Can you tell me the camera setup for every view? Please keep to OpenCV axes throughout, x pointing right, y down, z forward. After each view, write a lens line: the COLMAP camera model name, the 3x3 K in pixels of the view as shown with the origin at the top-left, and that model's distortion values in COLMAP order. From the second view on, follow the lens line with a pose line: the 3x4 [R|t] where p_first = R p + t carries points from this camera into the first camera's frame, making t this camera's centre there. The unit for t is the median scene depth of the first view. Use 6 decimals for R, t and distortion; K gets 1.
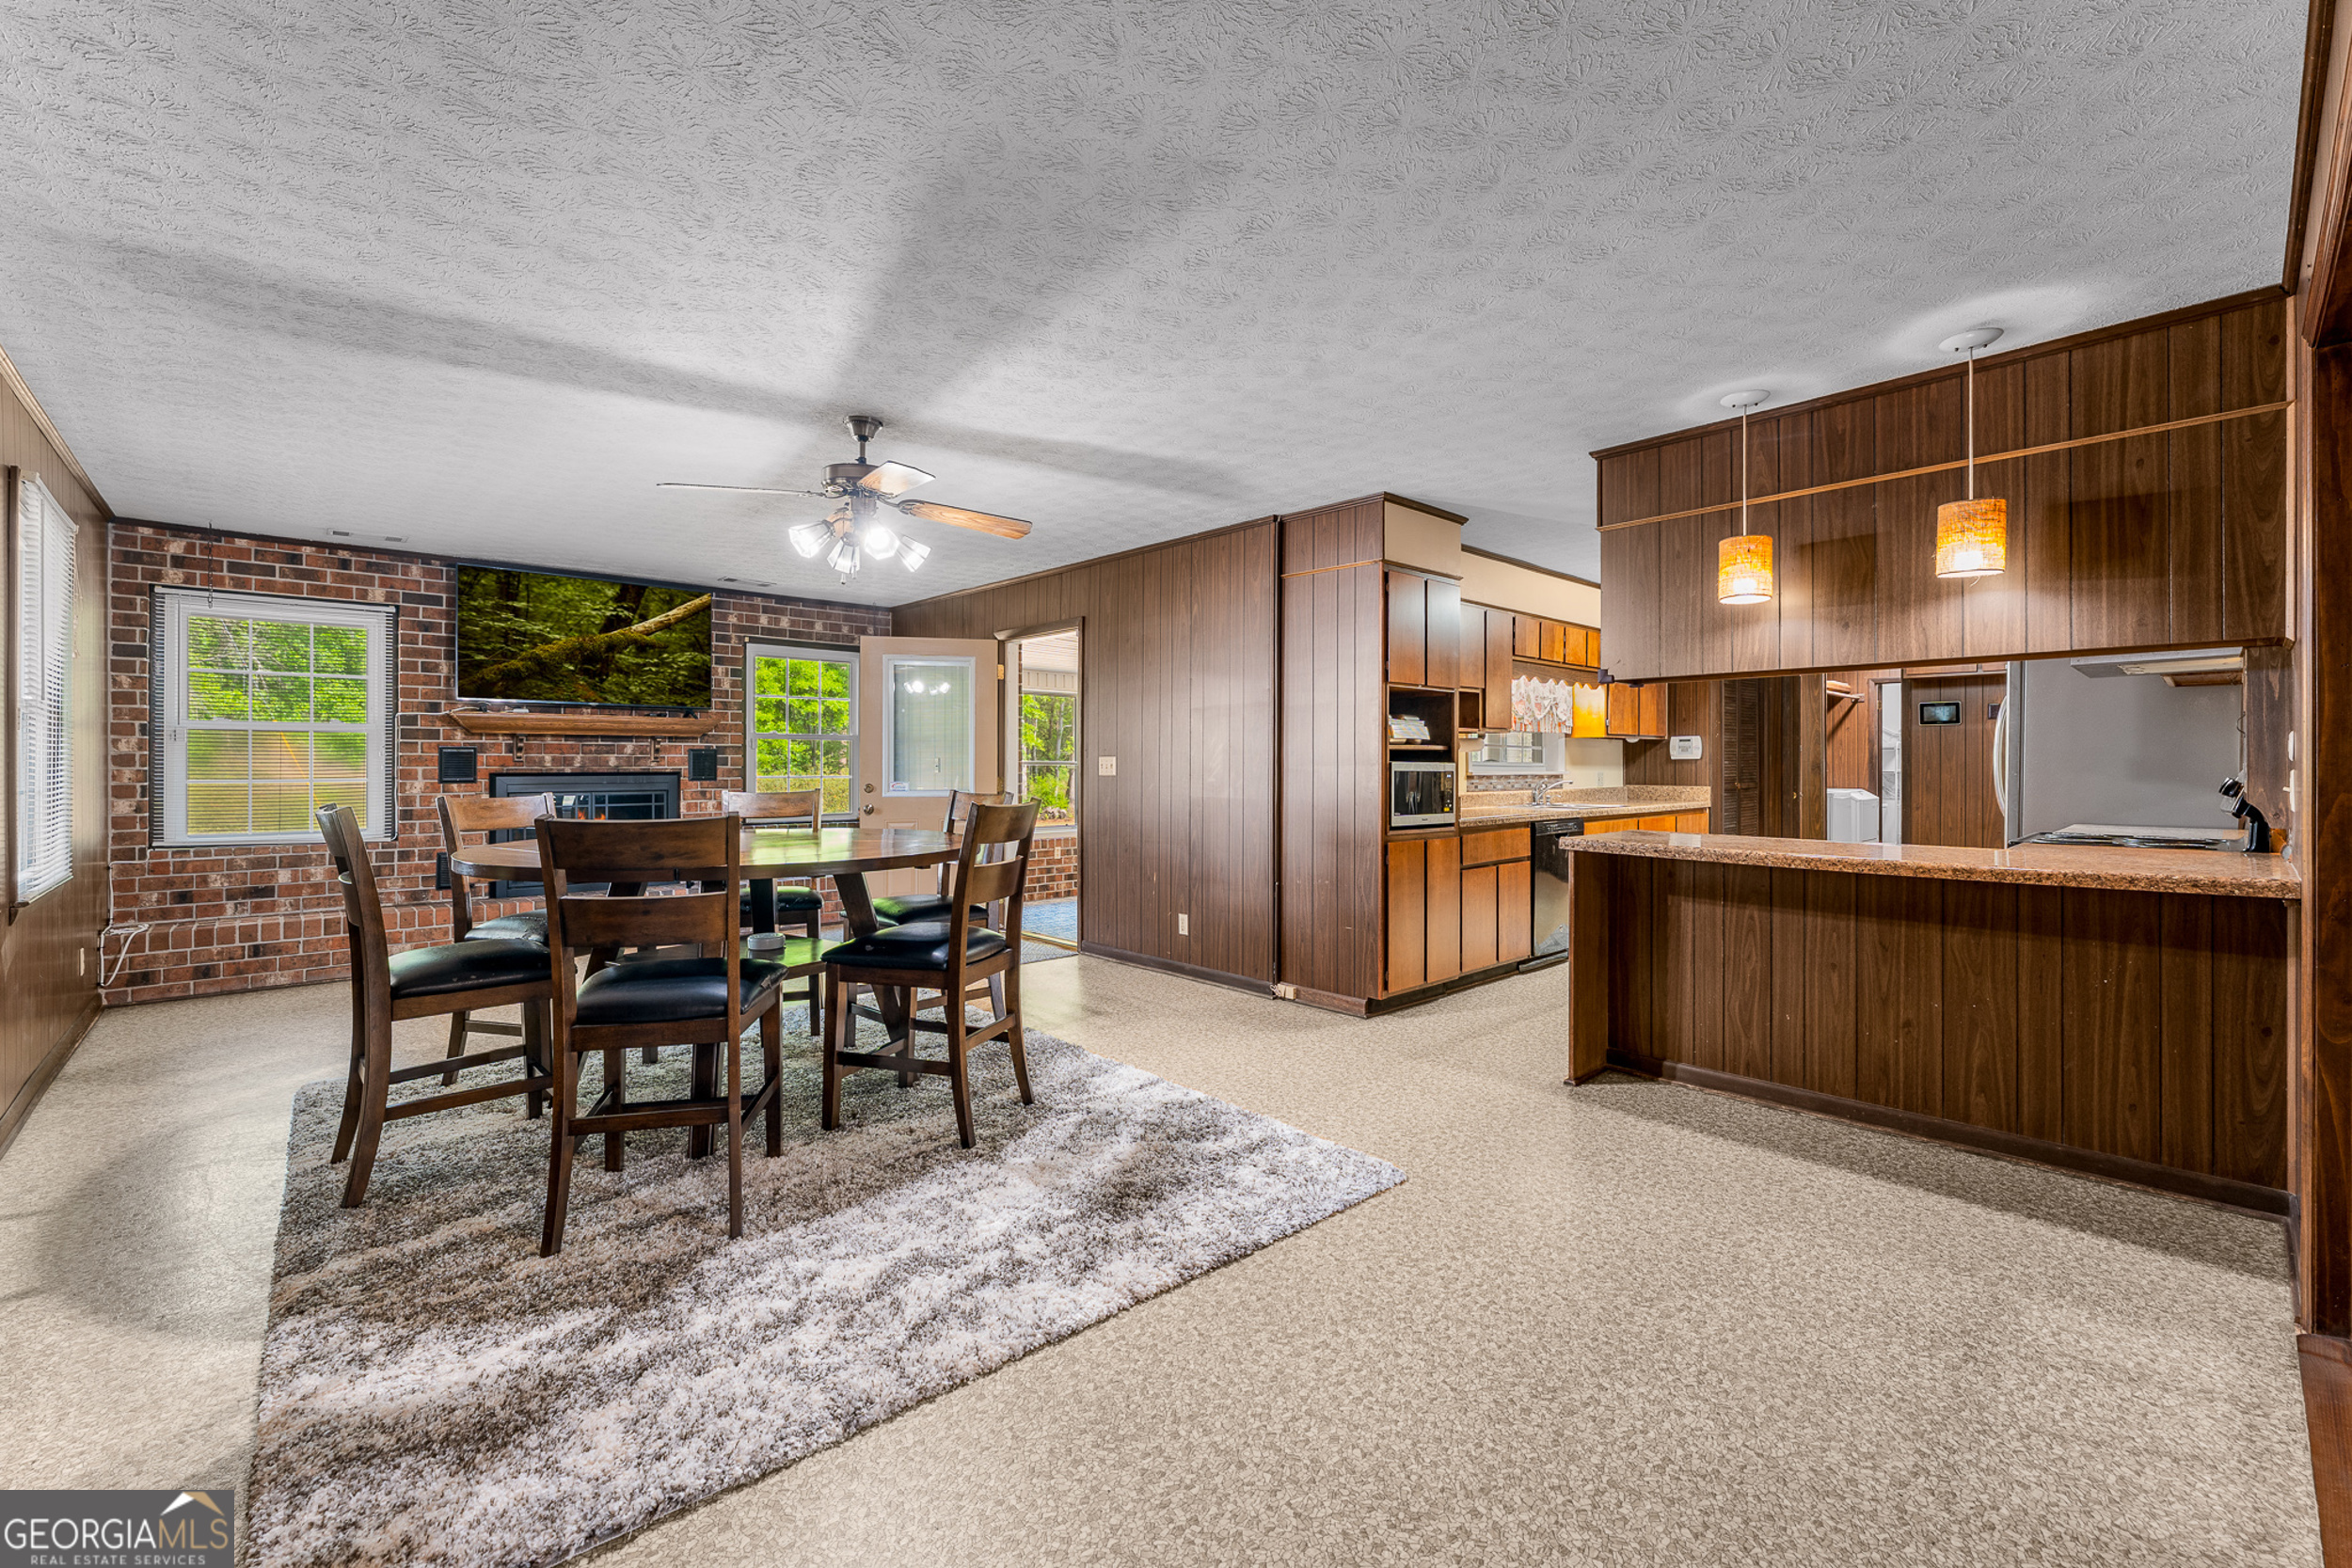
lens RADIAL K [[953.2, 0, 1175.2], [0, 953.2, 760.3], [0, 0, 1]] dist [-0.004220, 0.001849]
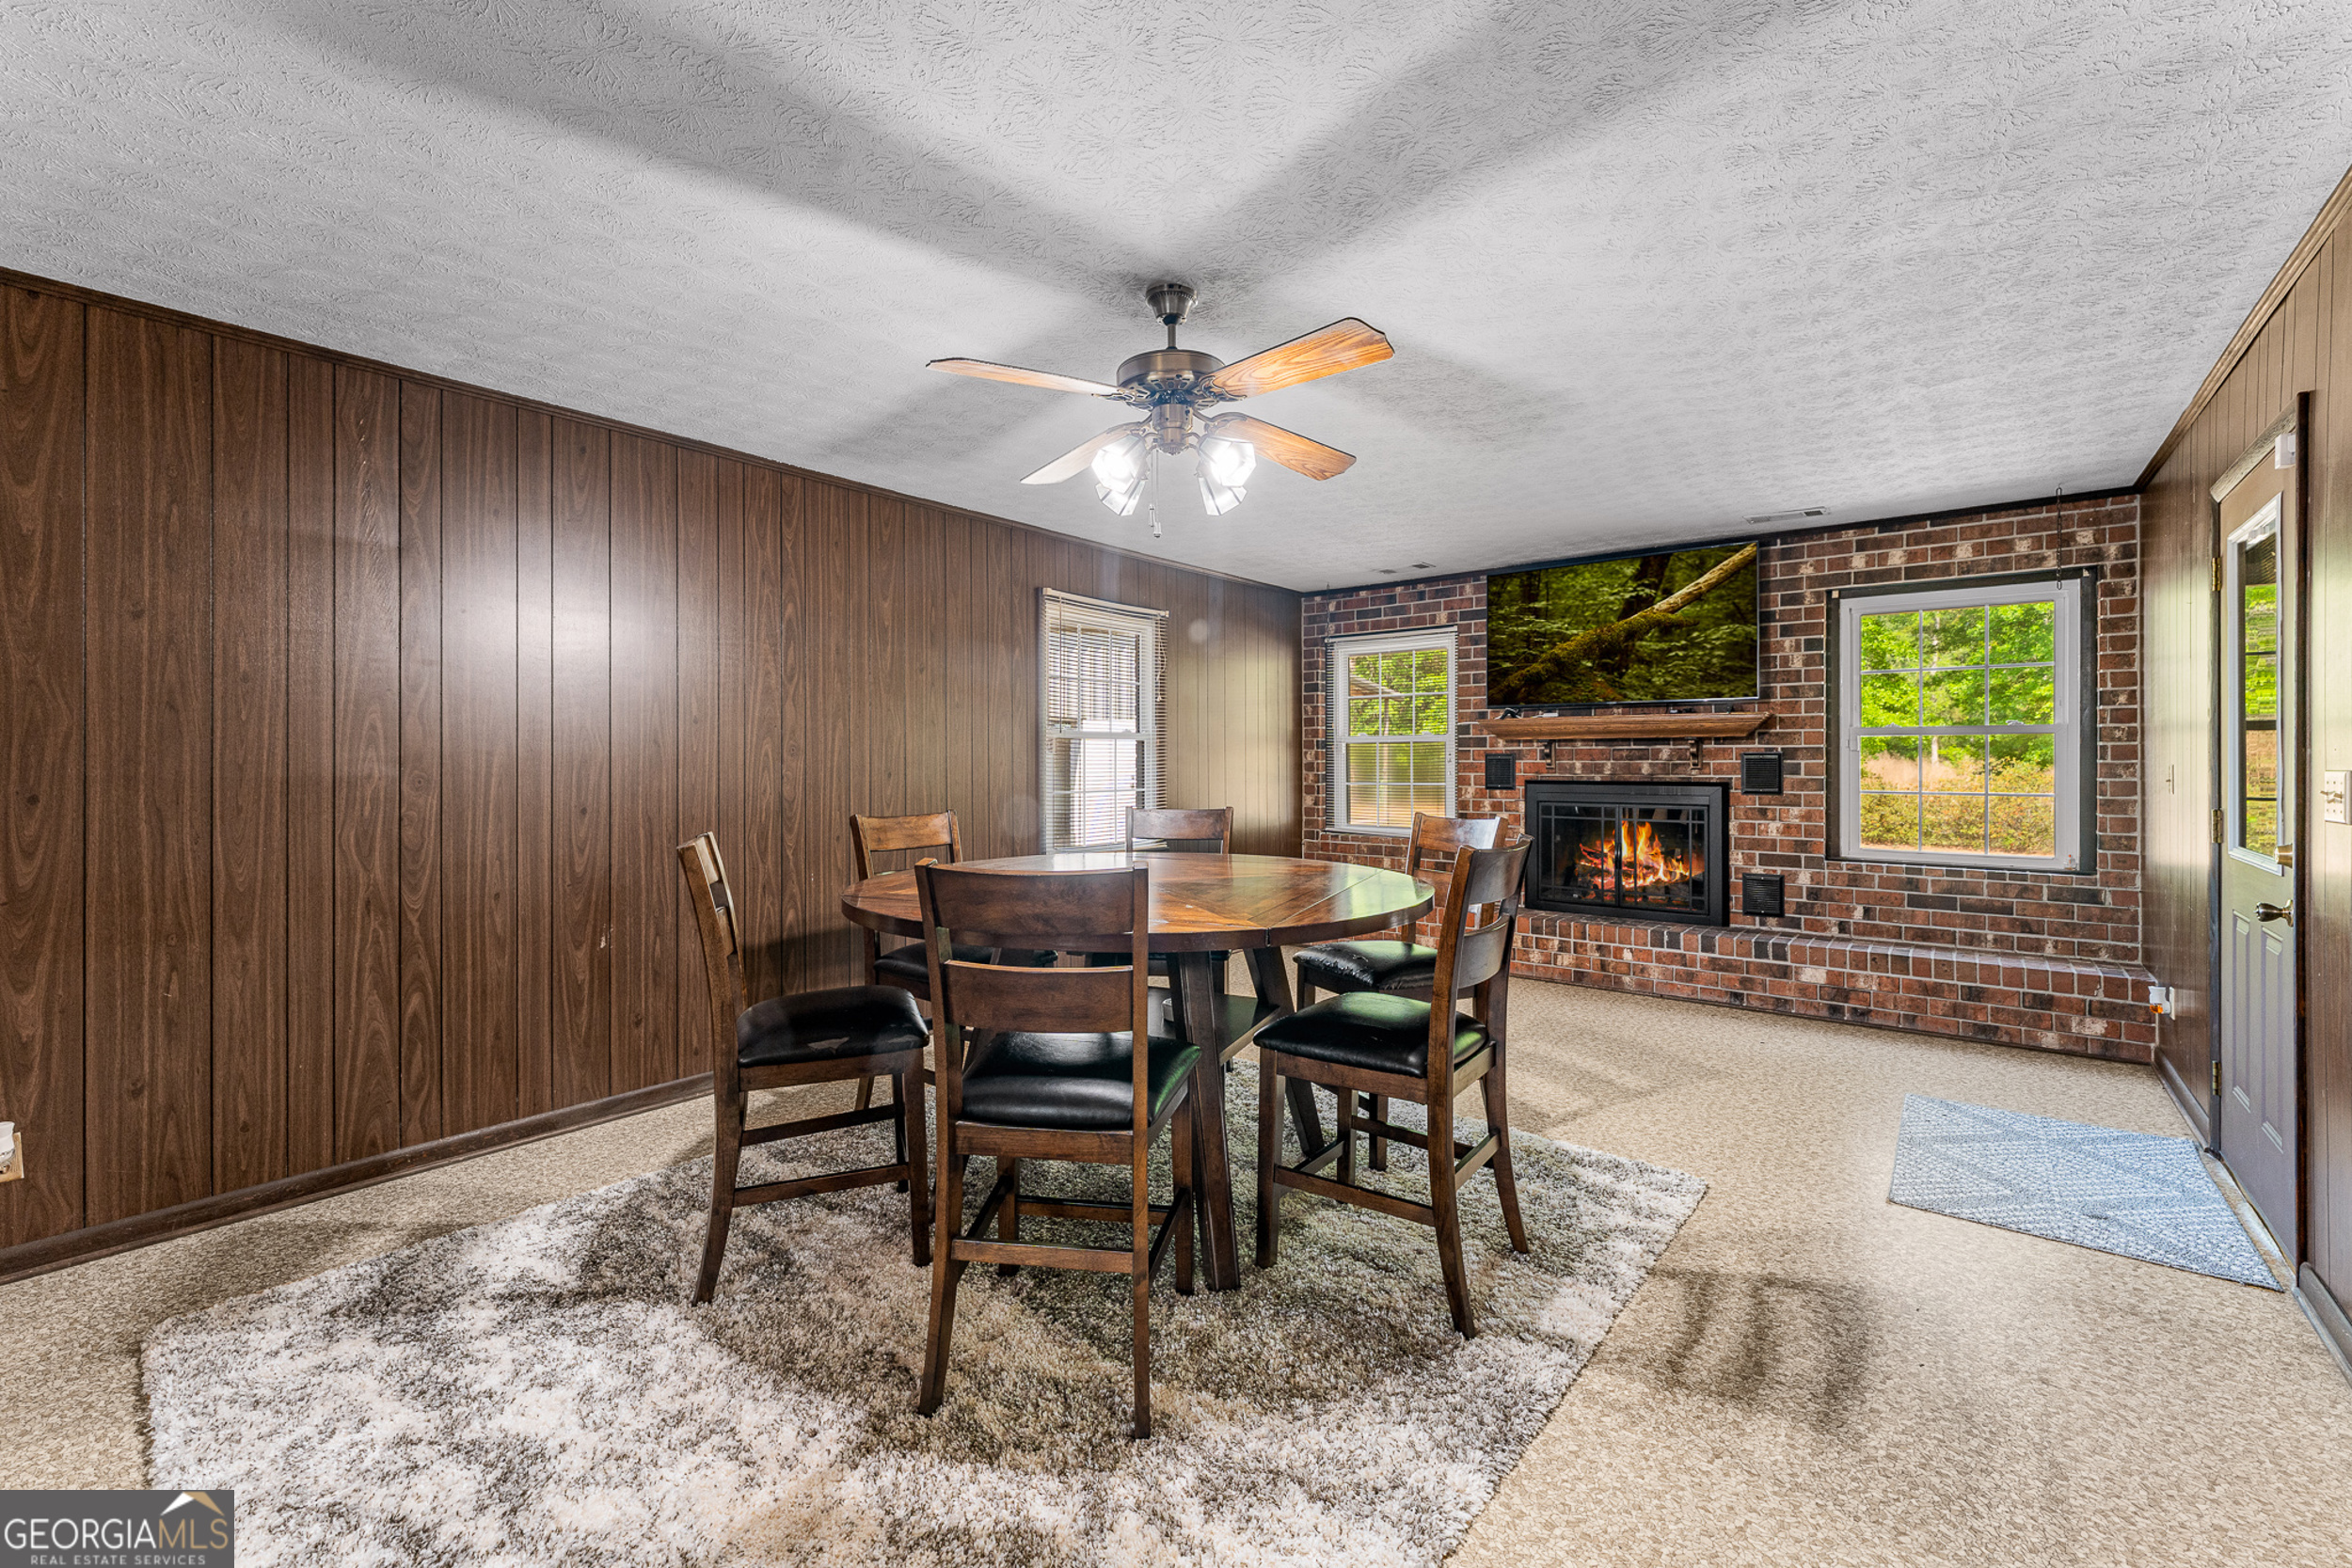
lens RADIAL K [[953.2, 0, 1178.6], [0, 953.2, 765.6], [0, 0, 1]] dist [-0.004220, 0.001849]
pose [[0.157701, 0.004945, -0.987474, 0.192760], [0.006456, 0.999961, 0.006038, -0.009829], [0.987466, -0.007327, 0.157663, 0.483684]]
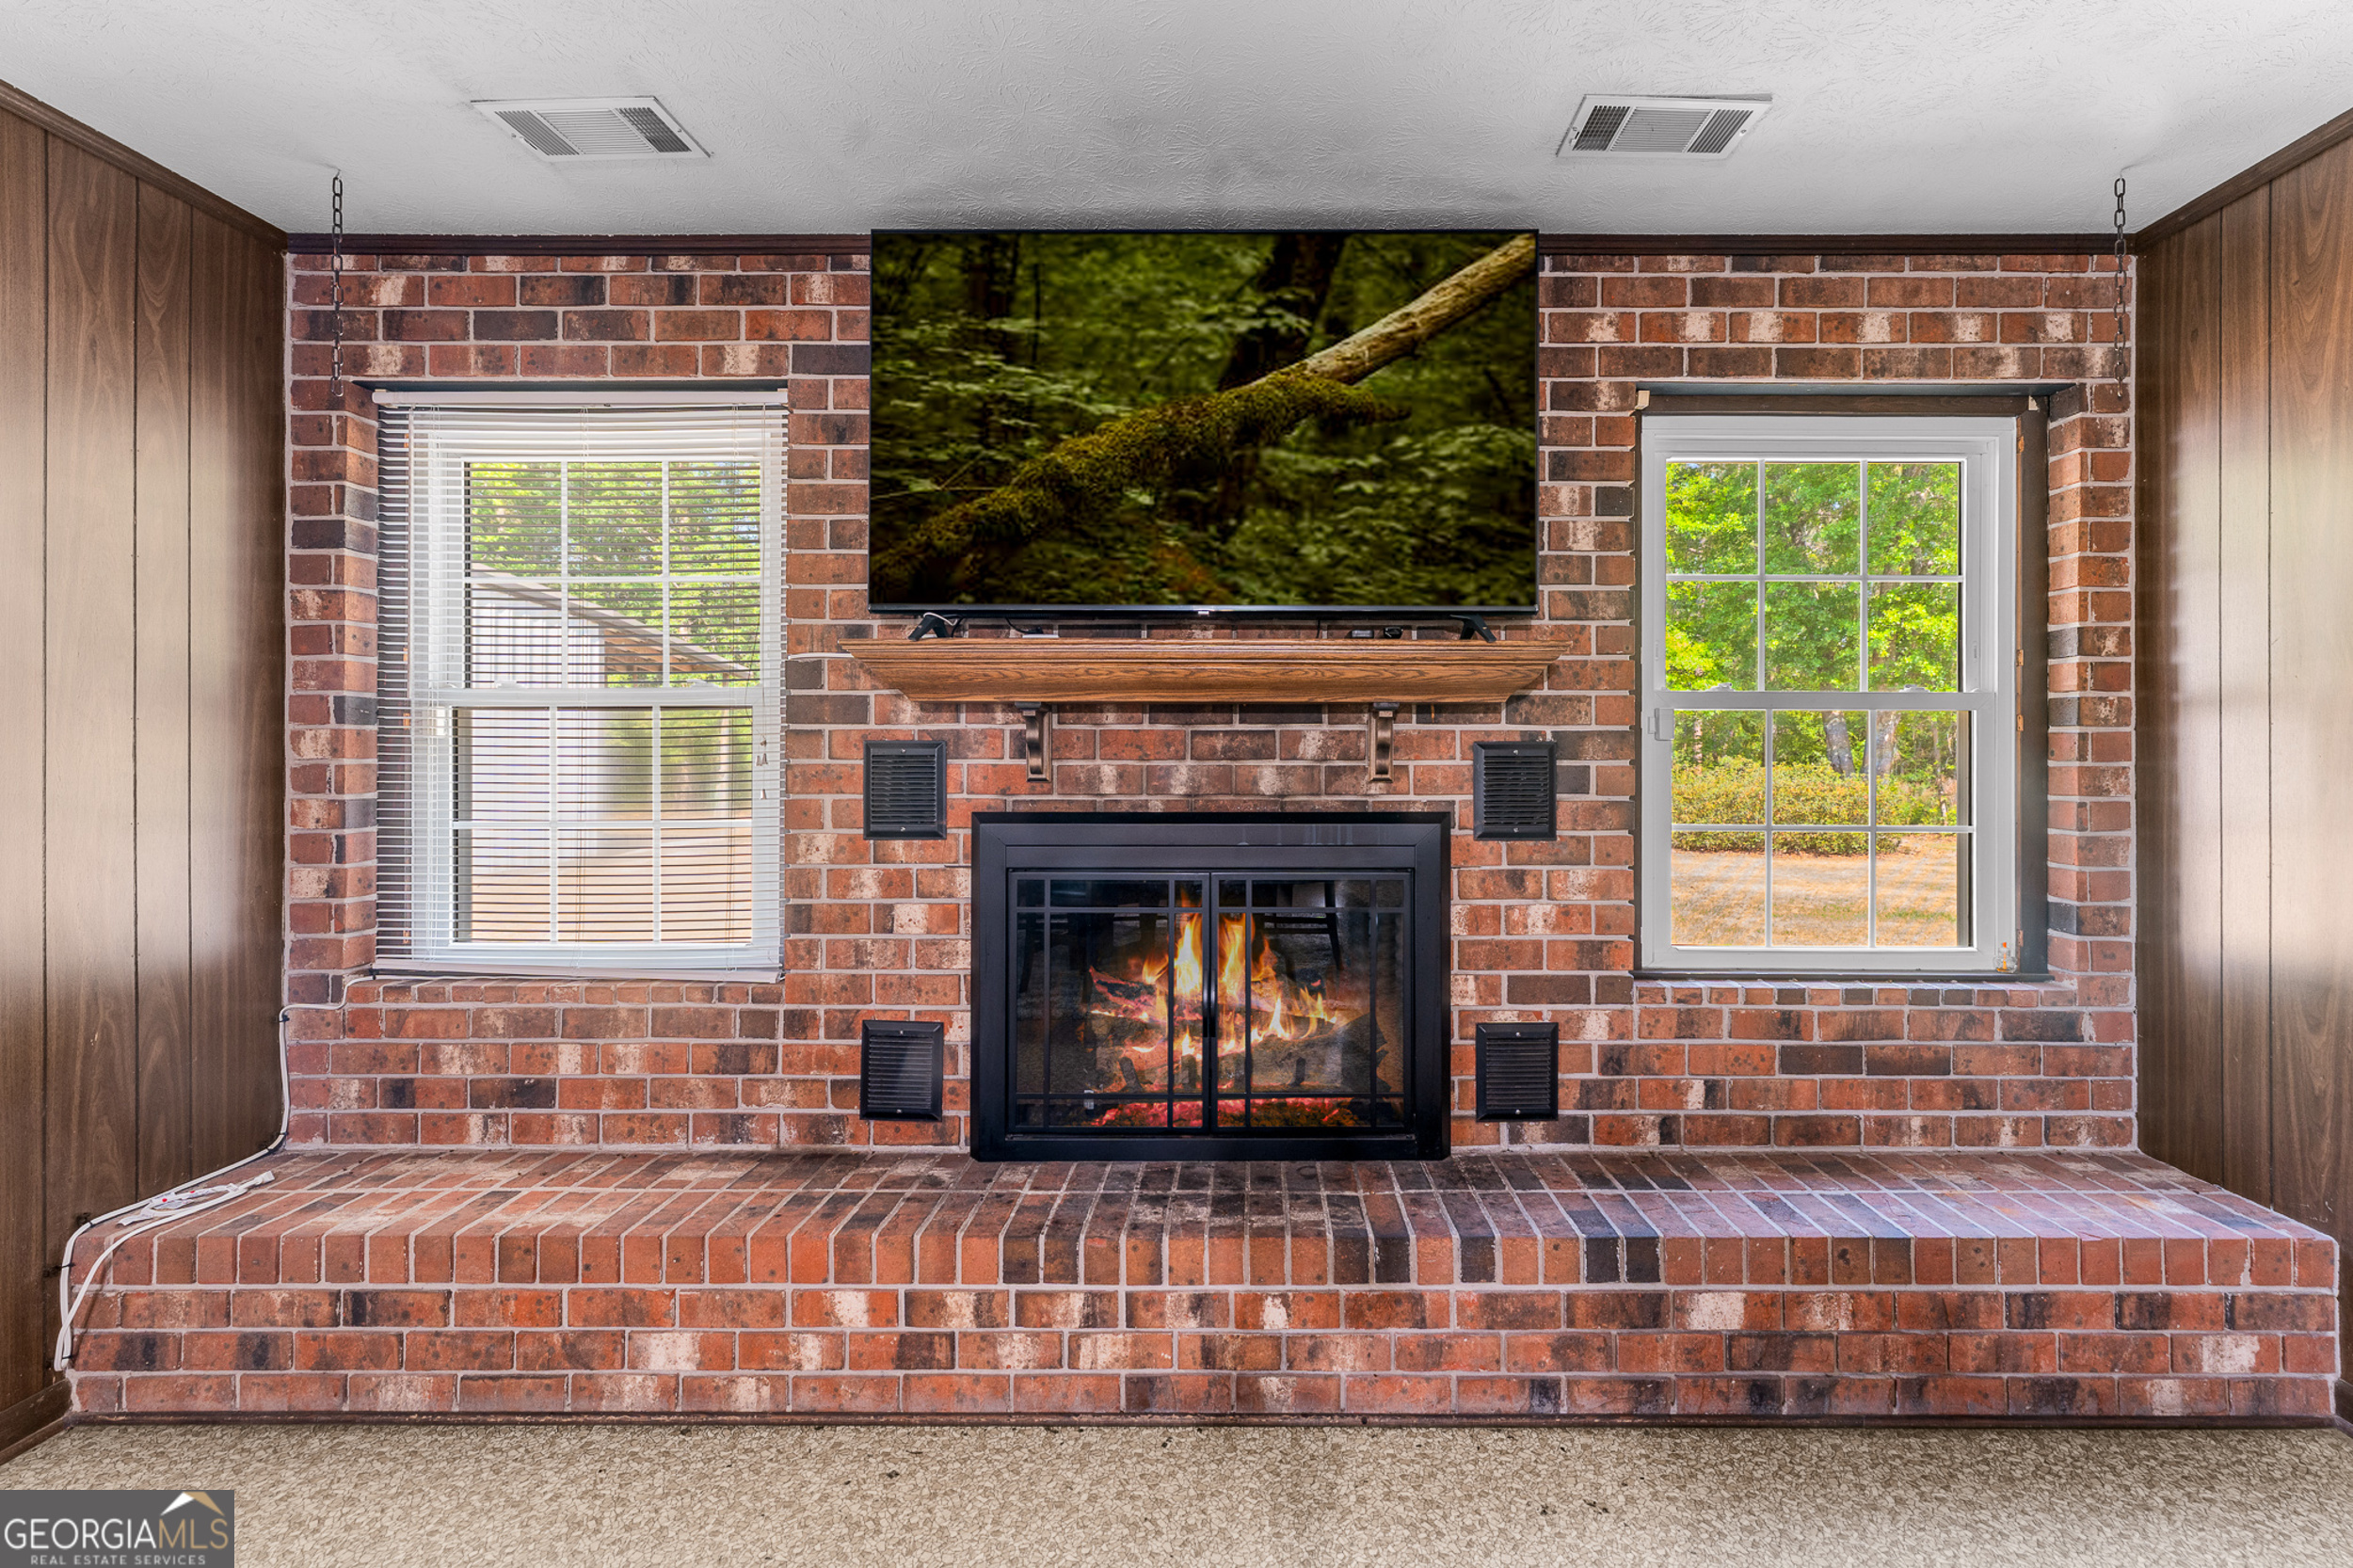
lens RADIAL K [[953.7, 0, 1247.9], [0, 953.7, 774.5], [0, 0, 1]] dist [-0.004220, 0.001849]
pose [[0.738216, 0.002548, -0.674559, -0.387701], [0.001887, 0.999981, 0.005842, -0.003088], [0.674561, -0.005585, 0.738198, 0.787967]]
